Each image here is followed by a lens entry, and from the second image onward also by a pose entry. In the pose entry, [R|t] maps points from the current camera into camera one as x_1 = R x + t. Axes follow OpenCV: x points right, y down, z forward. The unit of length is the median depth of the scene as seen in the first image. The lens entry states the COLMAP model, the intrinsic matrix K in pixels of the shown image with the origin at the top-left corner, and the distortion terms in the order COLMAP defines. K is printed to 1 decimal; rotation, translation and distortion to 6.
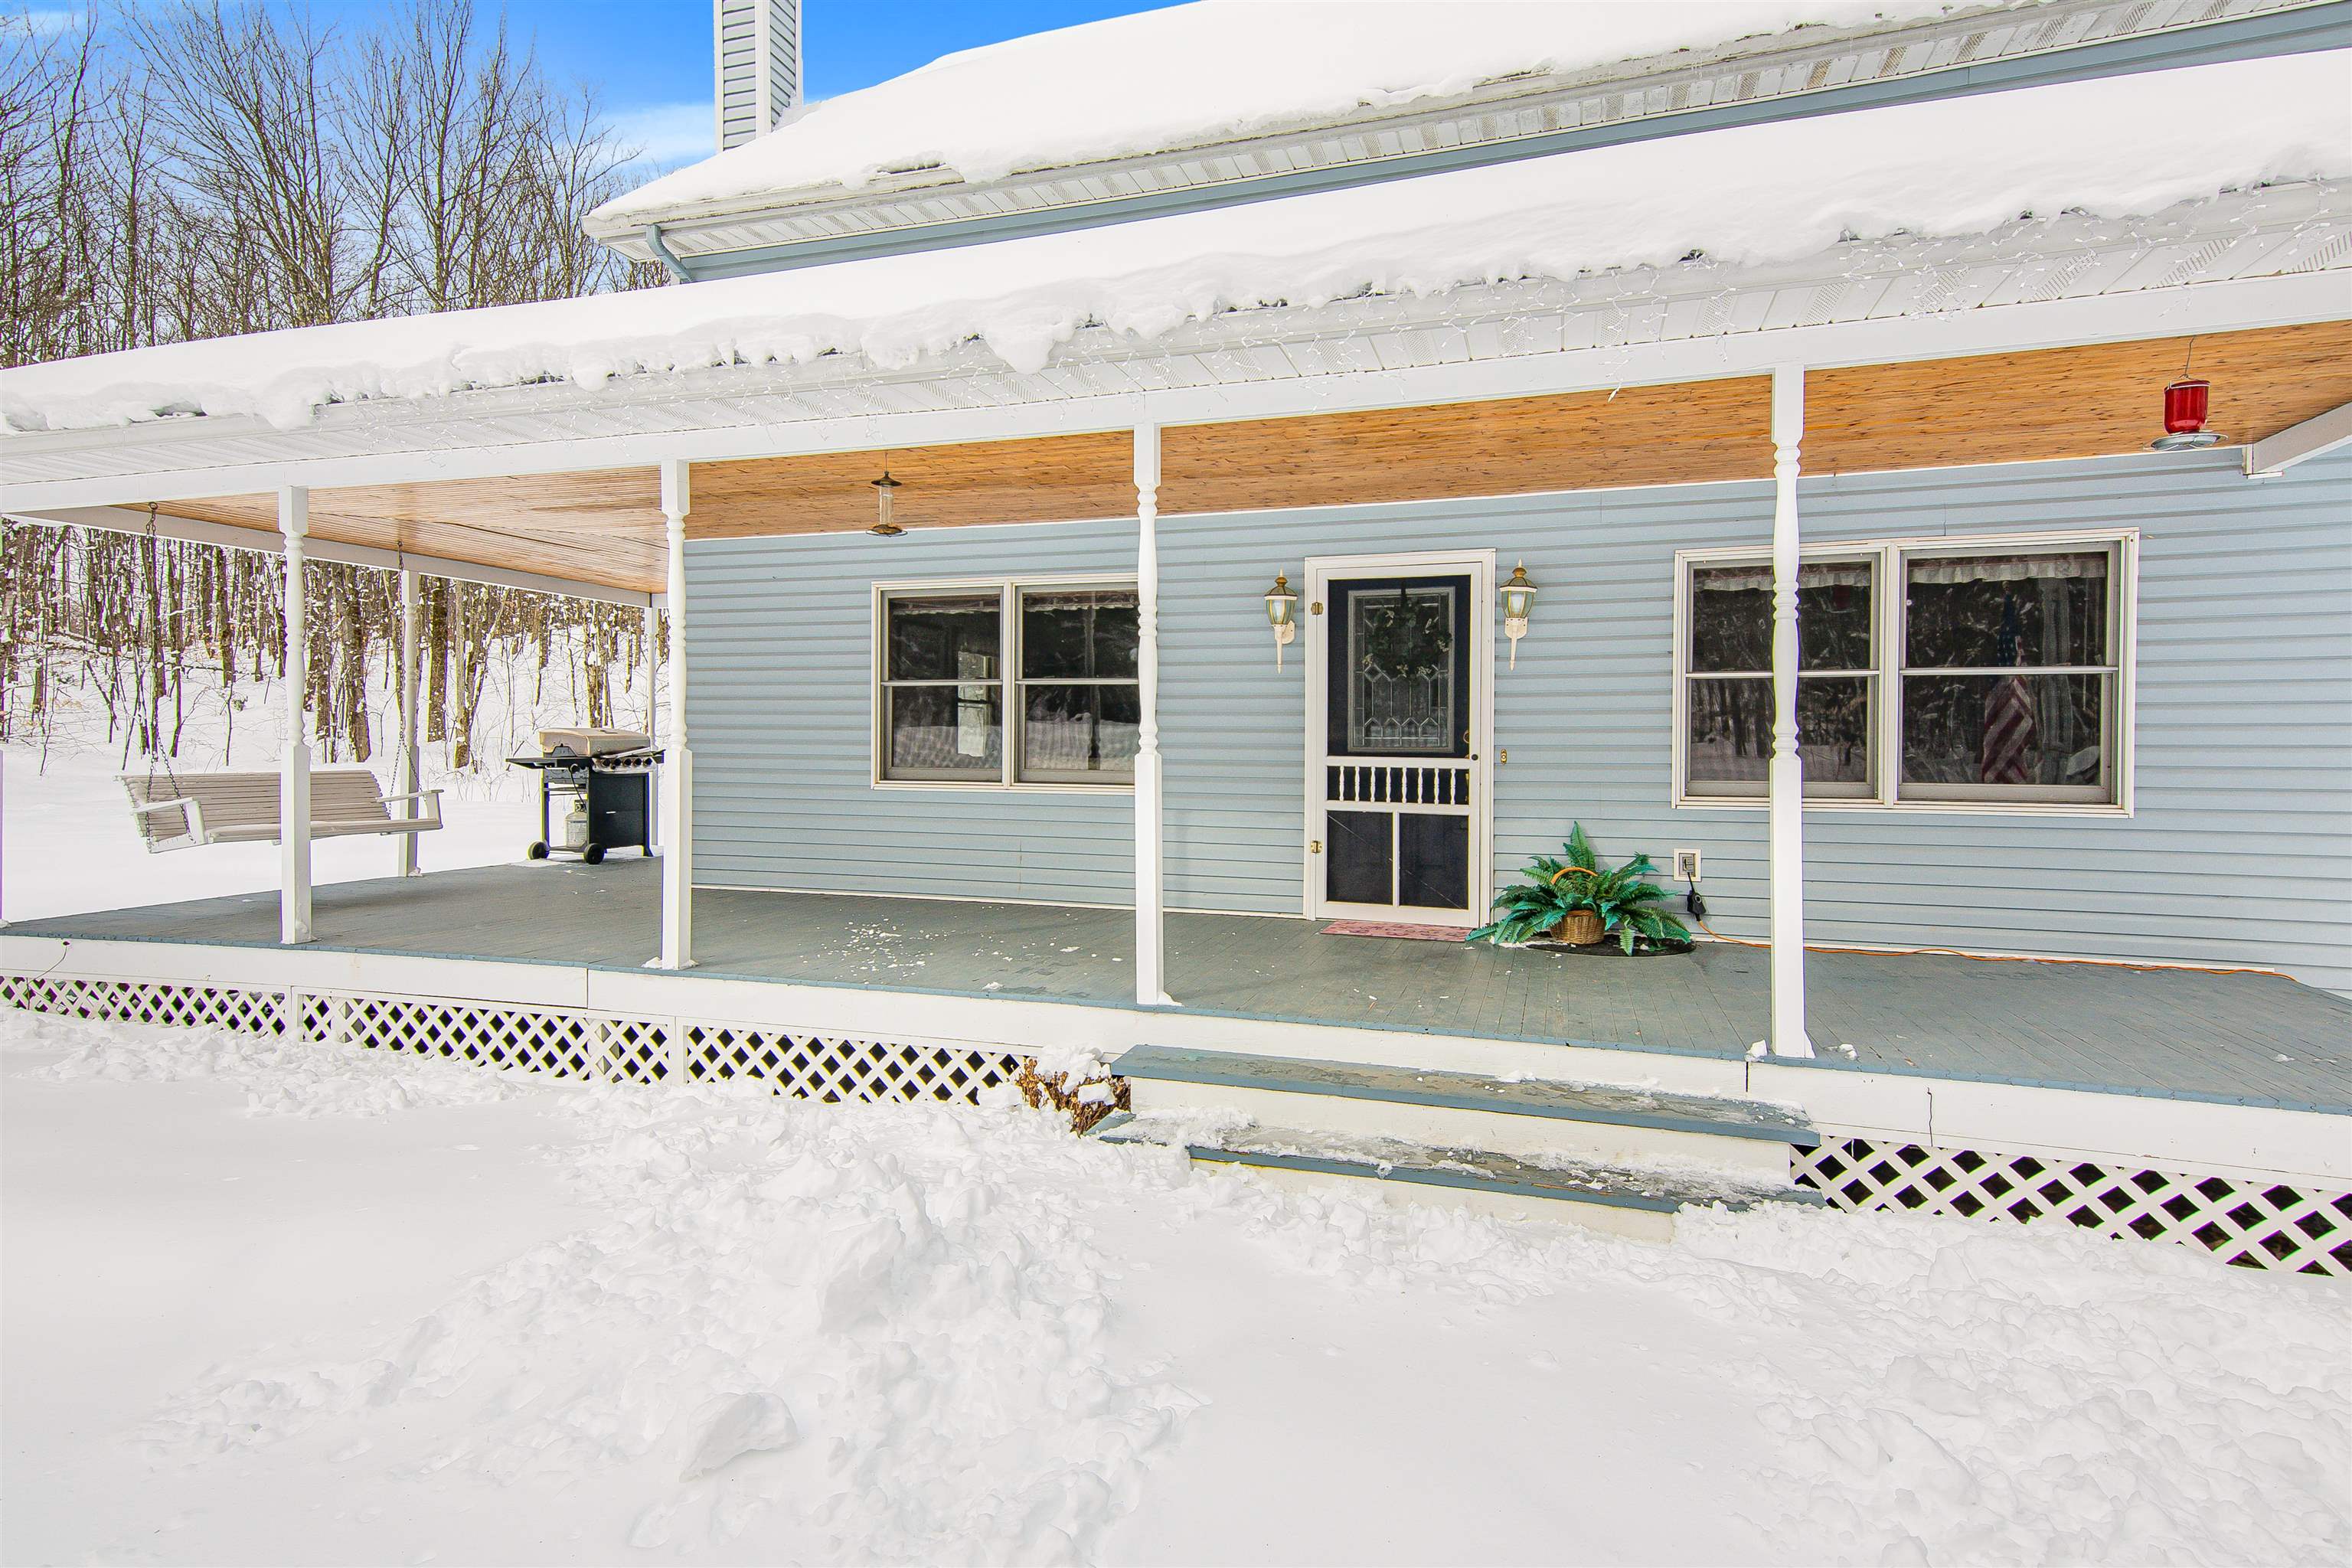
lens RADIAL K [[1153.0, 0, 1174.1], [0, 1153.0, 753.6], [0, 0, 1]] dist [0.038964, 0.000081]
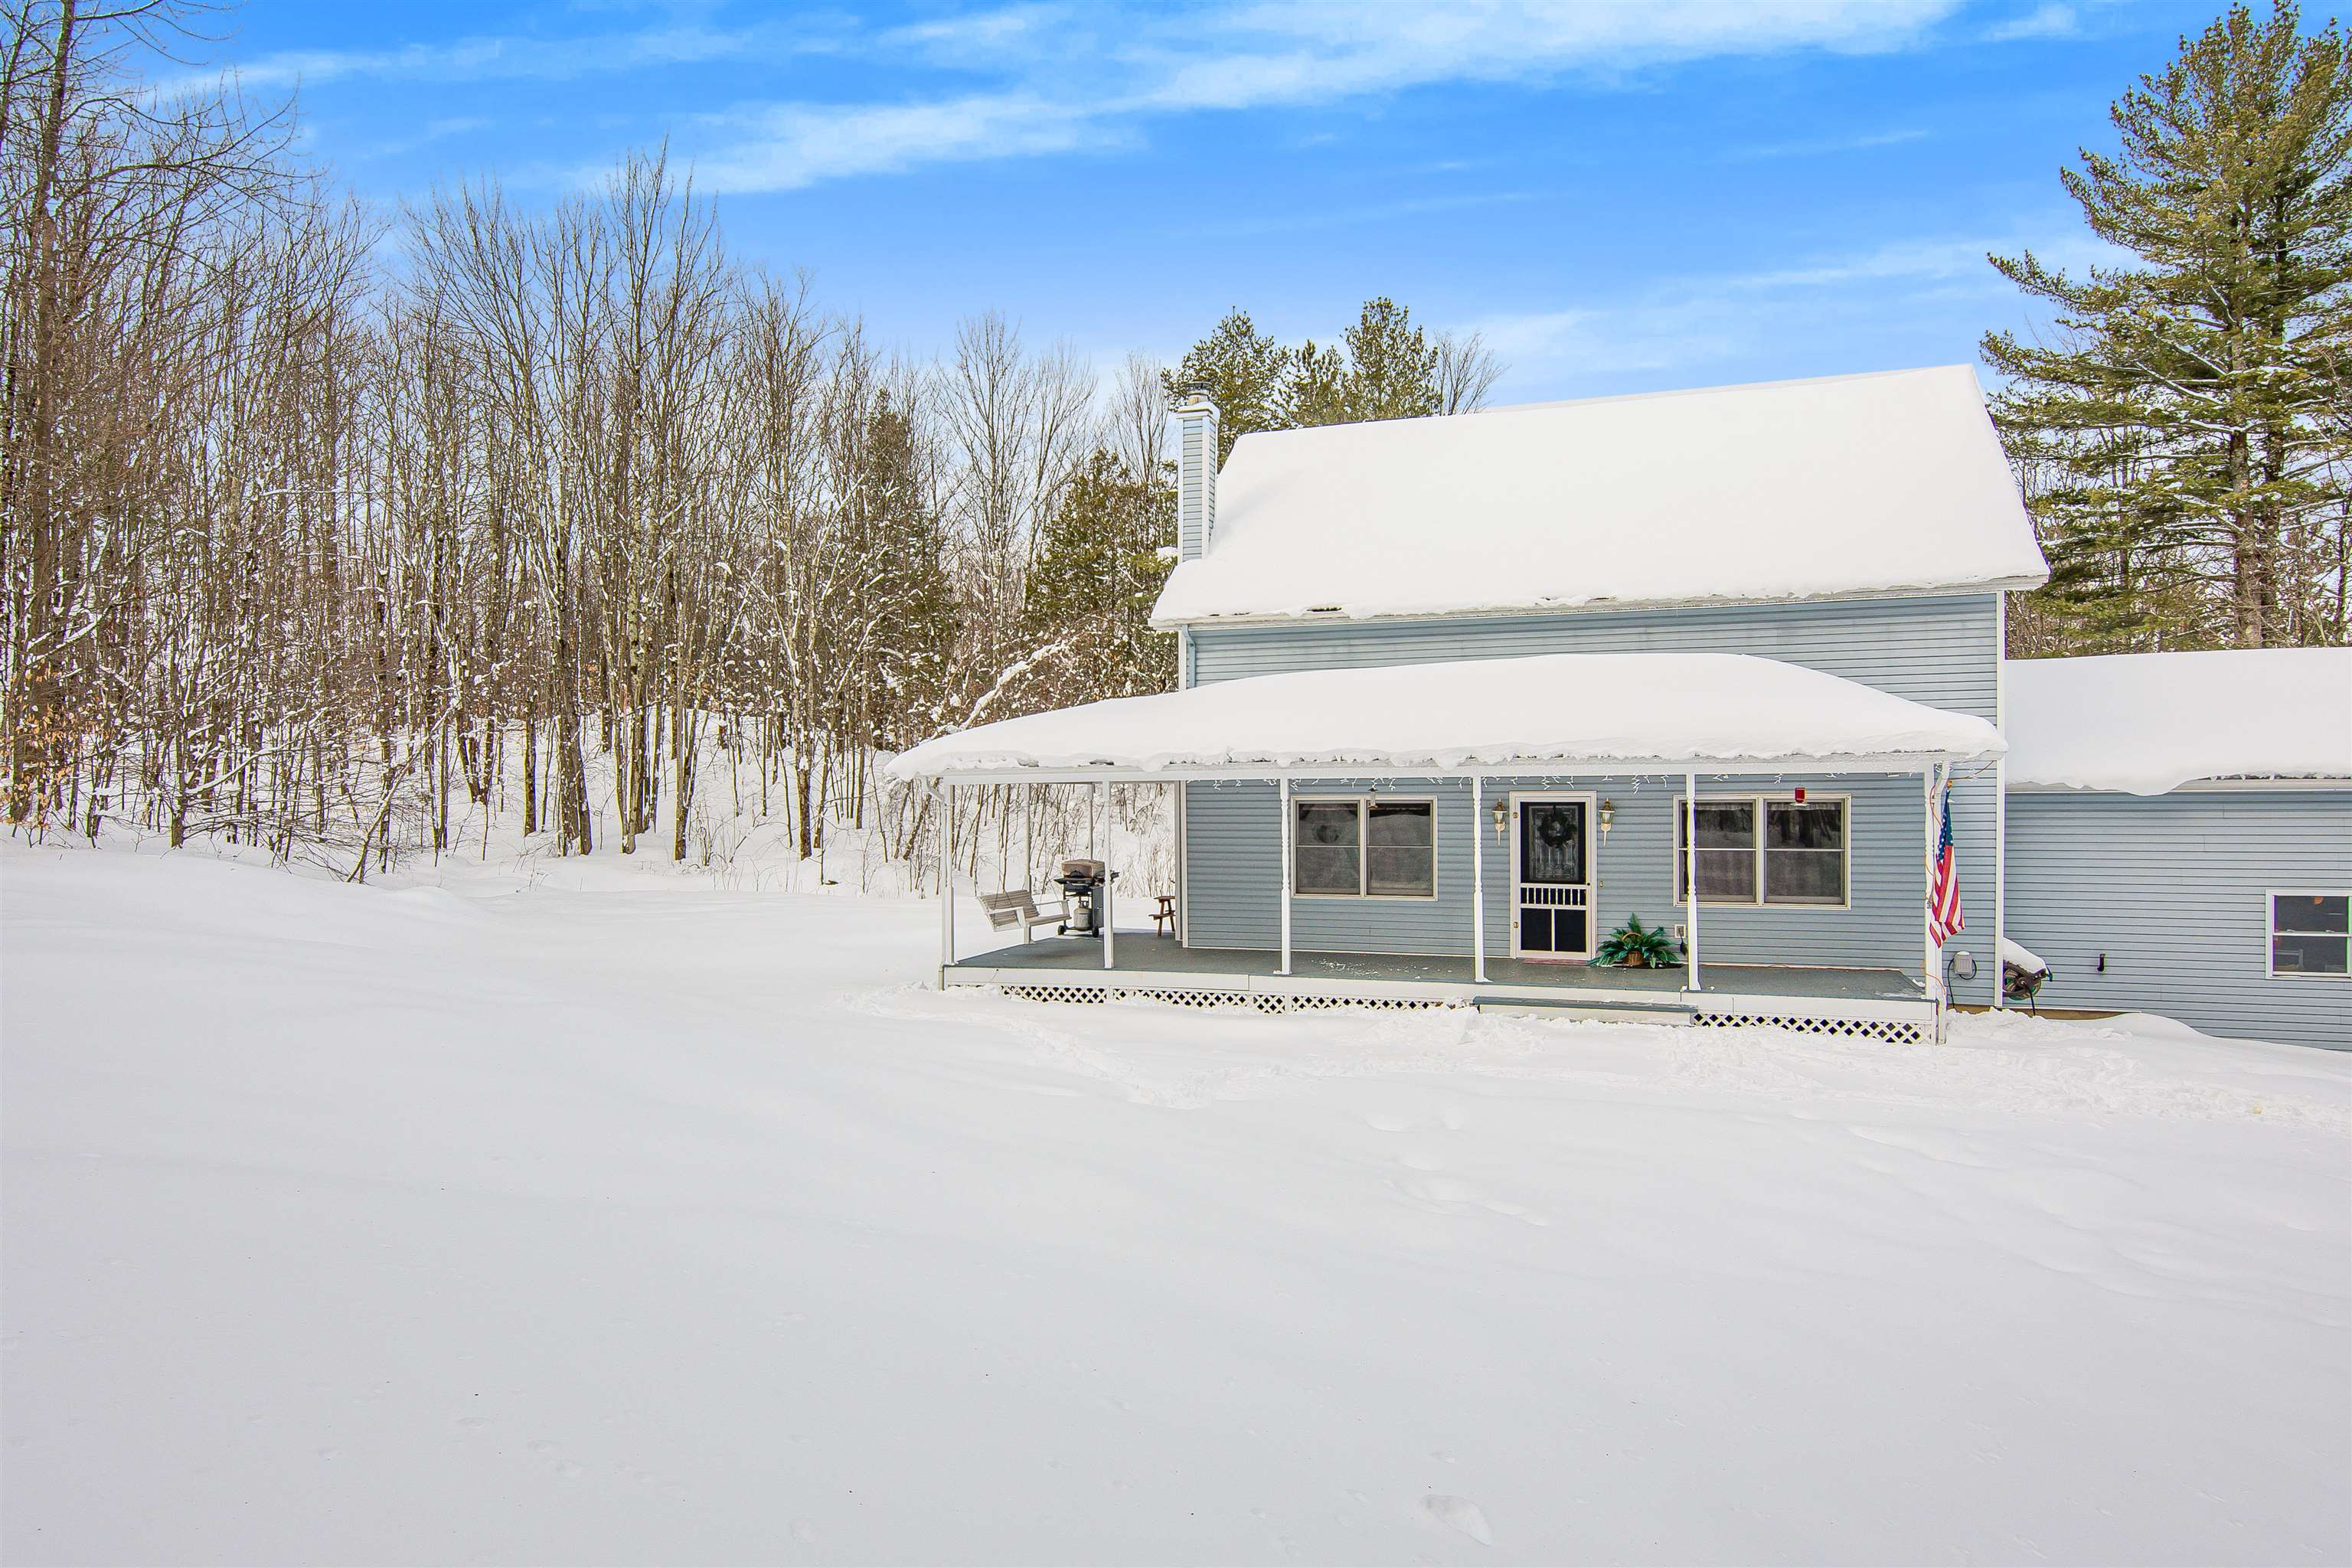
lens RADIAL K [[1341.9, 0, 1263.3], [0, 1341.9, 793.7], [0, 0, 1]] dist [0.025887, 0.000169]
pose [[0.999003, -0.004636, 0.044412, -0.482495], [0.005316, 0.999870, -0.015209, -0.135492], [-0.044335, 0.015430, 0.998898, -1.570947]]
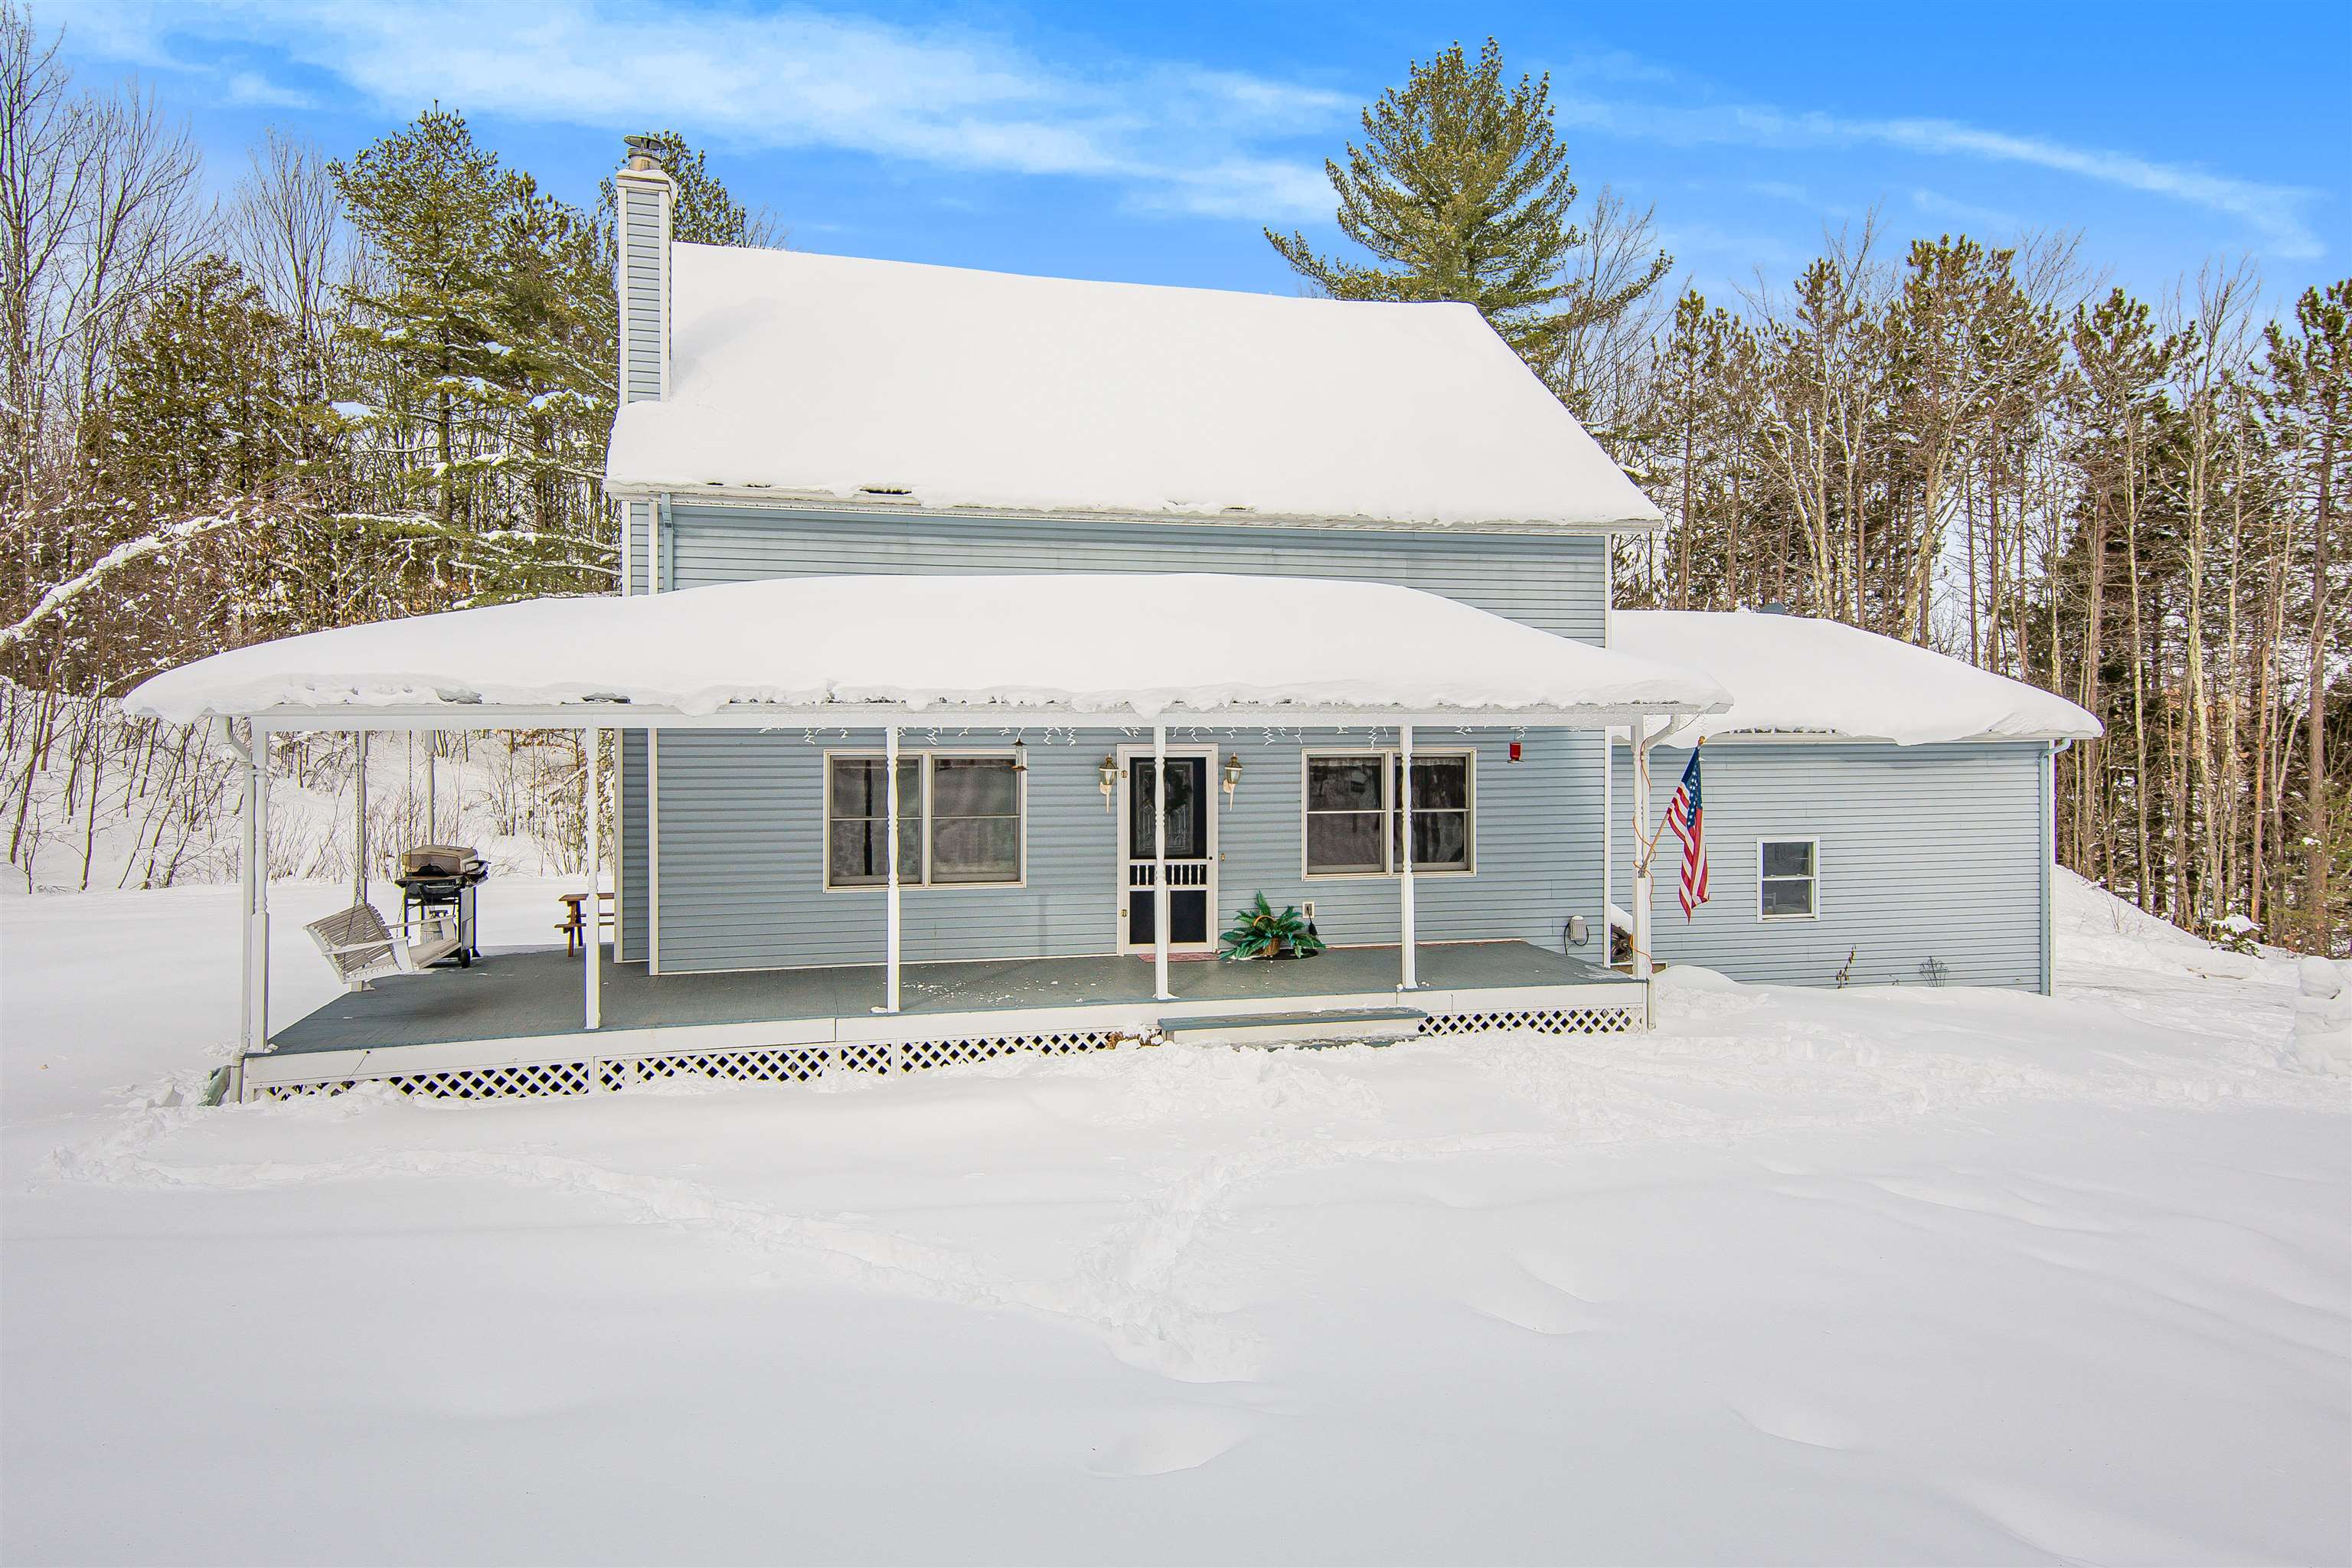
lens RADIAL K [[1382.7, 0, 1179.6], [0, 1382.7, 734.0], [0, 0, 1]] dist [0.076378, 0.001248]
pose [[0.846151, -0.000241, 0.532943, -0.941343], [0.007971, 0.999894, -0.012203, -0.165957], [-0.532884, 0.014574, 0.846063, -0.820178]]
